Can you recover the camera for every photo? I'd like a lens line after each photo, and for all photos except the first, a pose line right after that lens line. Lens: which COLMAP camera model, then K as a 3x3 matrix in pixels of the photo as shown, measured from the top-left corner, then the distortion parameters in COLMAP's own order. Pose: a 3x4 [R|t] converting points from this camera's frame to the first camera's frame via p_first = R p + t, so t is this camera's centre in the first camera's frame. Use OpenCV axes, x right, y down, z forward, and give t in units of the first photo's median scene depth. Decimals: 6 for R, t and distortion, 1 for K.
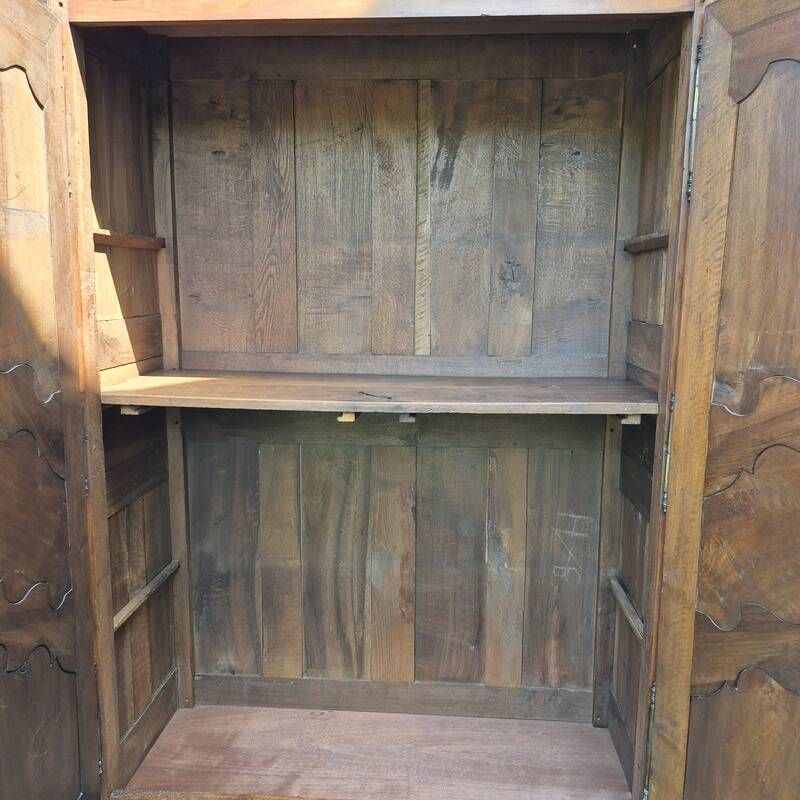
lens RADIAL K [[743.6, 0, 400.0], [0, 743.6, 400.0], [0, 0, 1]] dist [0.115718, -0.191567]
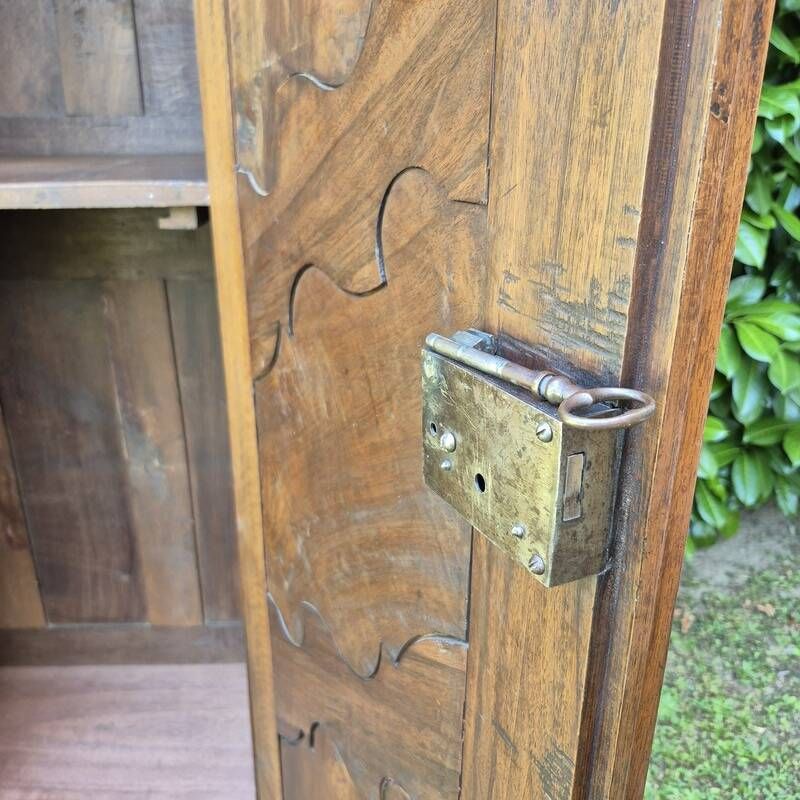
lens RADIAL K [[743.6, 0, 400.0], [0, 743.6, 400.0], [0, 0, 1]] dist [0.115718, -0.191567]
pose [[0.997236, -0.034755, 0.065665, 0.335340], [0.019062, 0.973942, 0.225997, 0.026502], [-0.071808, -0.224121, 0.971912, 0.390701]]
